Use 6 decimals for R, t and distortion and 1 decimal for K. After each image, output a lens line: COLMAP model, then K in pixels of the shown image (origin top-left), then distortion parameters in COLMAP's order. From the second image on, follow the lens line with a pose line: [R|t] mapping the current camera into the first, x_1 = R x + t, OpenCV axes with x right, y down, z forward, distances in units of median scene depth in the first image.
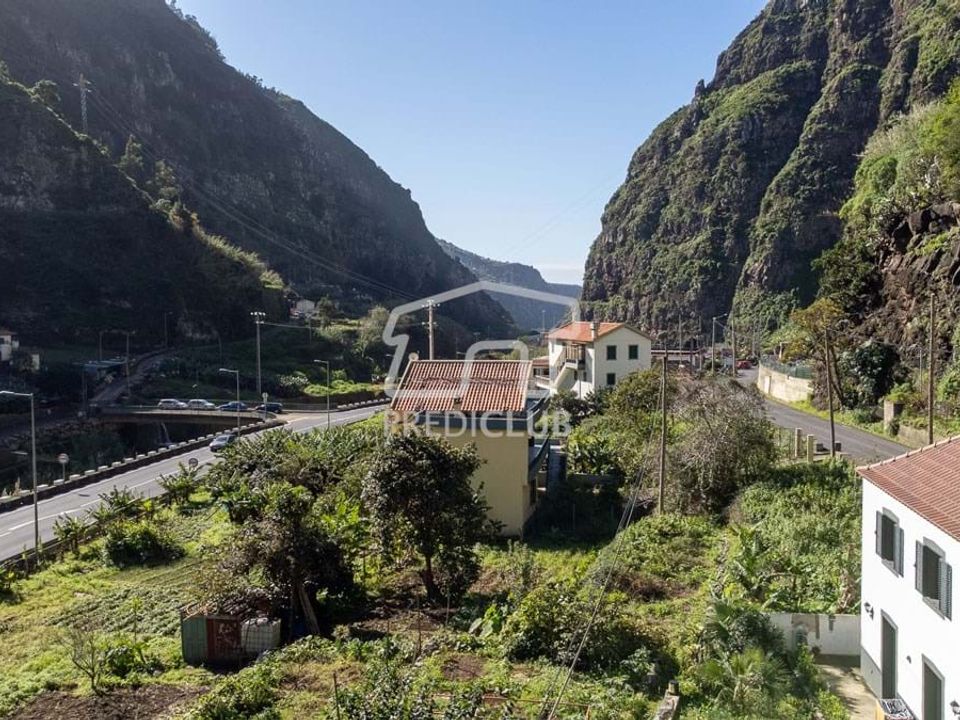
lens RADIAL K [[923.2, 0, 480.0], [0, 923.2, 360.0], [0, 0, 1]] dist [0.026983, -0.034320]
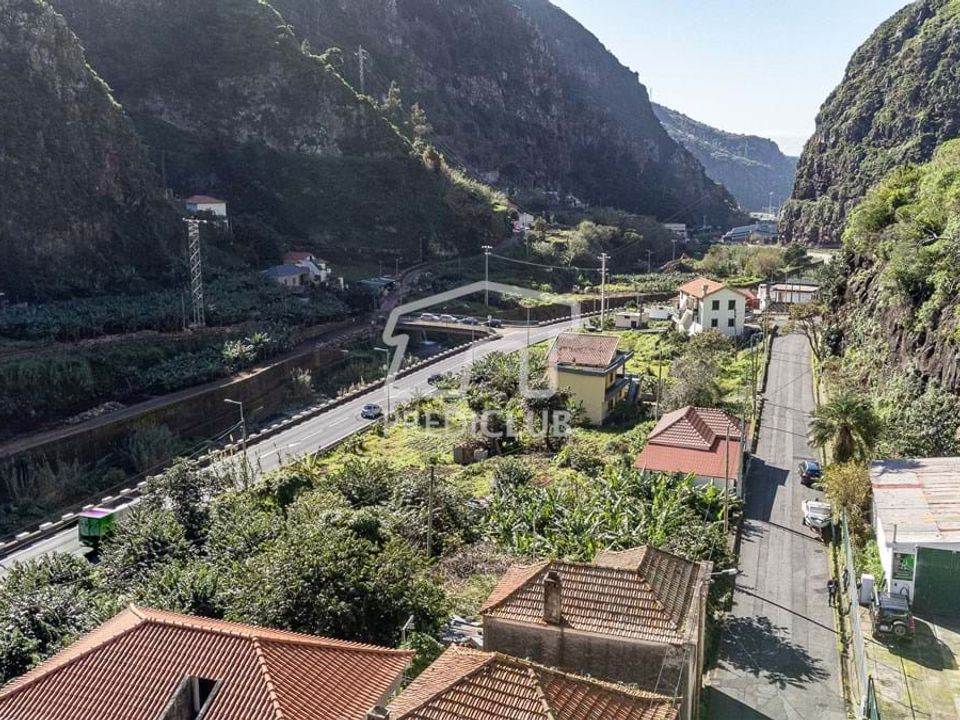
lens RADIAL K [[923.2, 0, 480.0], [0, 923.2, 360.0], [0, 0, 1]] dist [0.026983, -0.034320]
pose [[0.969753, 0.054562, -0.237910, 0.032576], [-0.020485, 0.989450, 0.143420, -0.030906], [0.243225, -0.134209, 0.960640, -0.130756]]
